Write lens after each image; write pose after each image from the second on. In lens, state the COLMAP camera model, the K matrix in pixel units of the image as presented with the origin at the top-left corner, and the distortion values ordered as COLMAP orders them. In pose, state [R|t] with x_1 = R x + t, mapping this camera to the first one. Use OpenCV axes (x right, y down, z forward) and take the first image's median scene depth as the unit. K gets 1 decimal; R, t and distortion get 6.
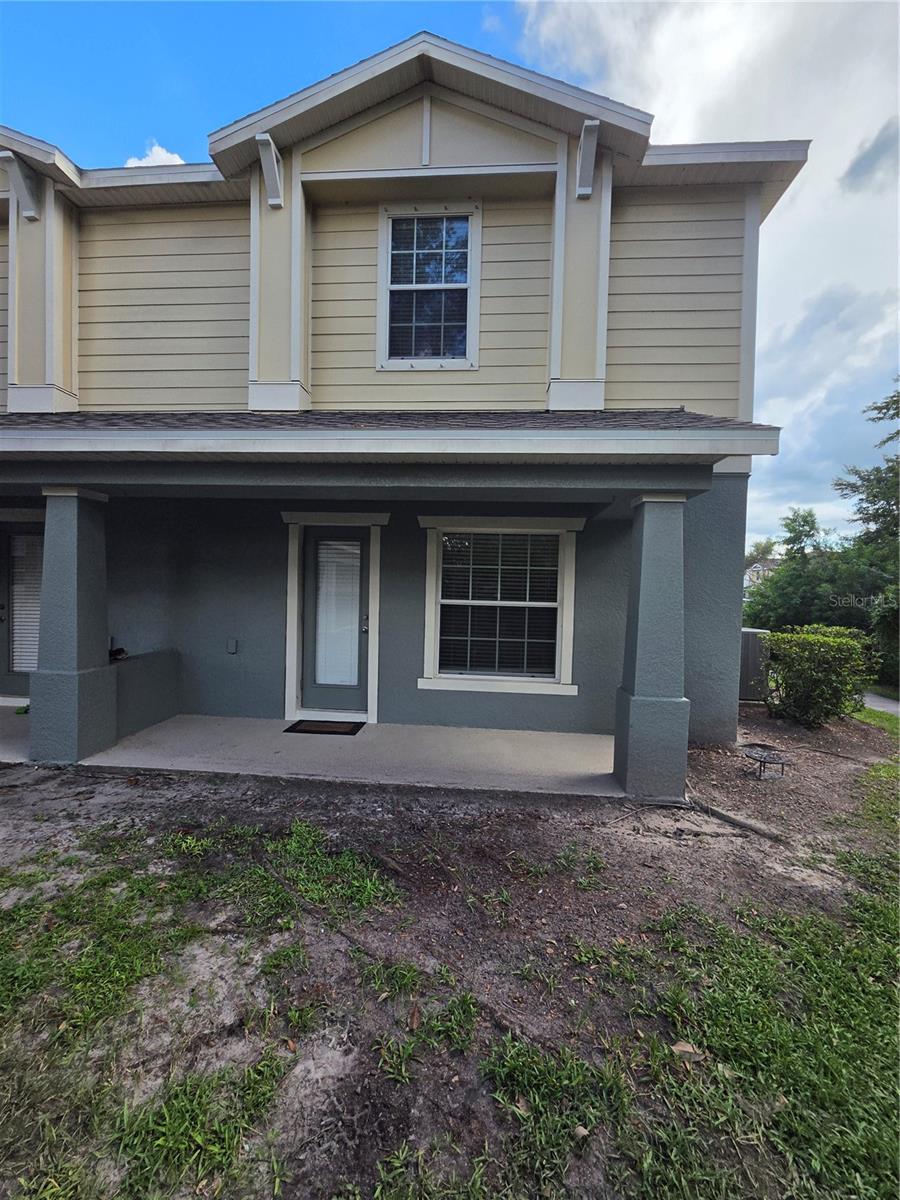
lens RADIAL K [[491.1, 0, 451.3], [0, 491.1, 599.9], [0, 0, 1]] dist [-0.000762, -0.000246]
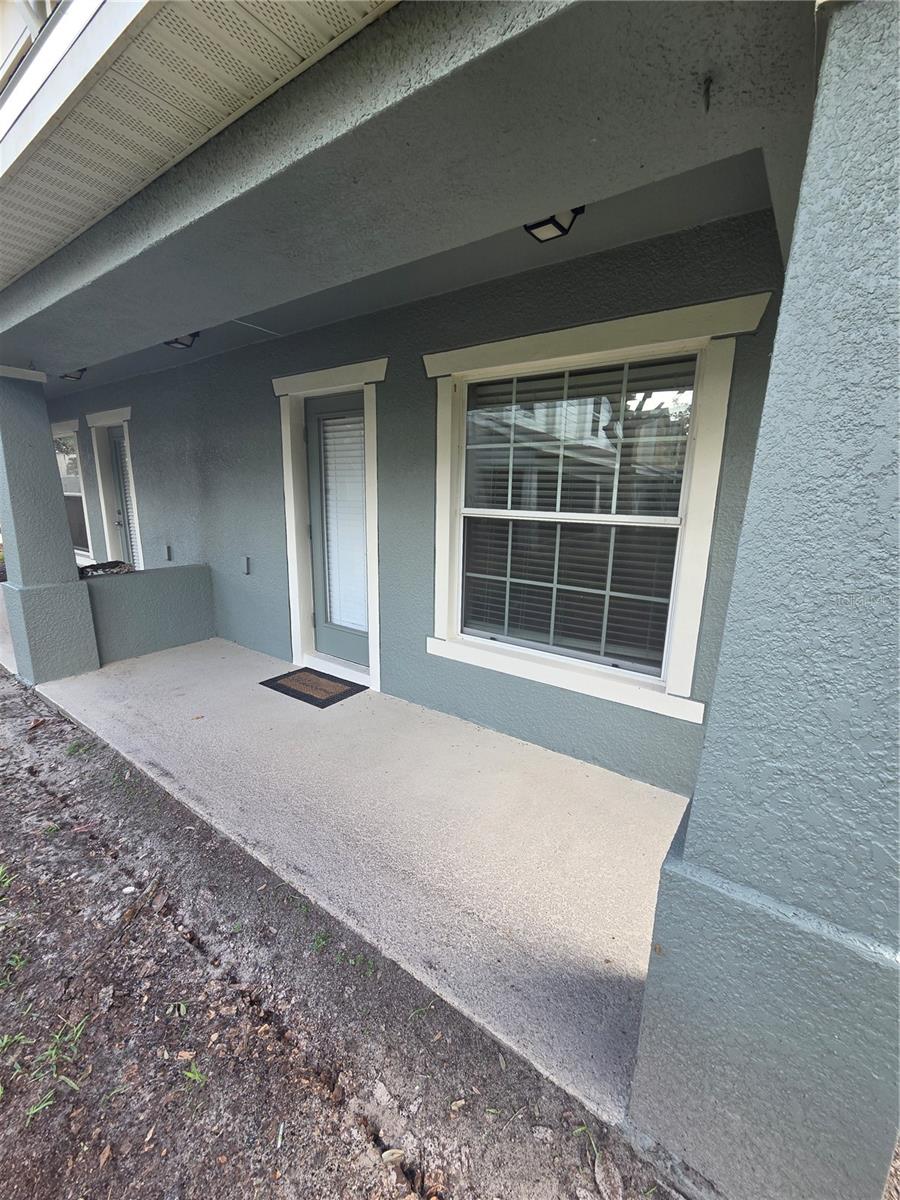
lens RADIAL K [[491.1, 0, 451.9], [0, 491.1, 600.8], [0, 0, 1]] dist [-0.000762, -0.000246]
pose [[0.859925, 0.102711, -0.499979, 0.268160], [-0.010972, 0.983038, 0.183076, 0.000288], [0.510302, -0.151946, 0.846466, 0.501535]]
